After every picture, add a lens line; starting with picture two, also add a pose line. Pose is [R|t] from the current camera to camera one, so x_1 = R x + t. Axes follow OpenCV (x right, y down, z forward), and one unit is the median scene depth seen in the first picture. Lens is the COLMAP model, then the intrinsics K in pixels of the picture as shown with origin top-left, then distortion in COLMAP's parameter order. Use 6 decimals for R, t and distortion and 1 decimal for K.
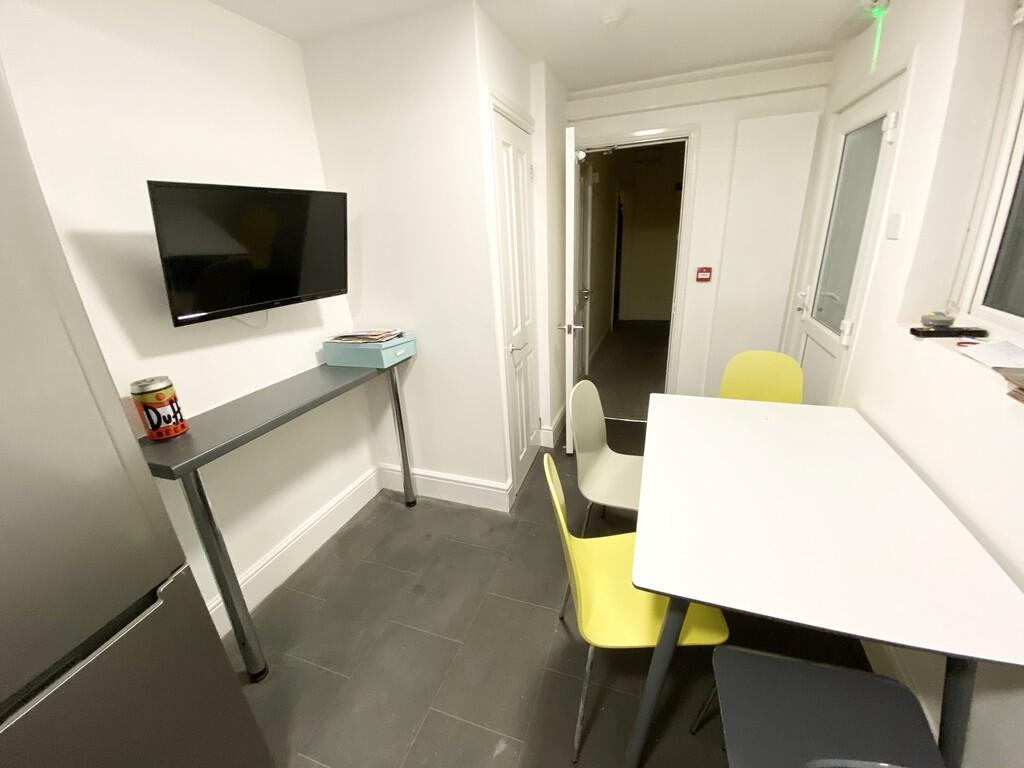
lens RADIAL K [[411.6, 0, 512.0], [0, 411.6, 384.0], [0, 0, 1]] dist [0.000408, -0.000296]
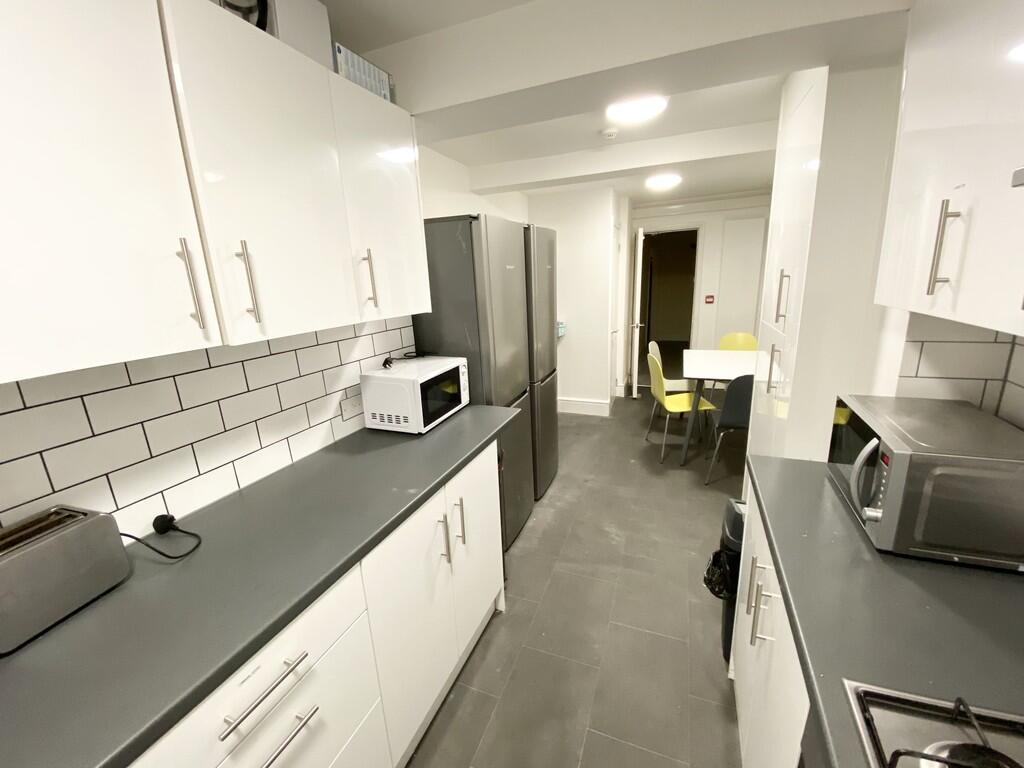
lens RADIAL K [[411.6, 0, 512.0], [0, 411.6, 384.0], [0, 0, 1]] dist [0.000408, -0.000296]
pose [[0.999124, 0.018181, -0.037703, -0.353462], [-0.021988, 0.994422, -0.103158, 0.335015], [0.035617, 0.103897, 0.993950, -0.855305]]
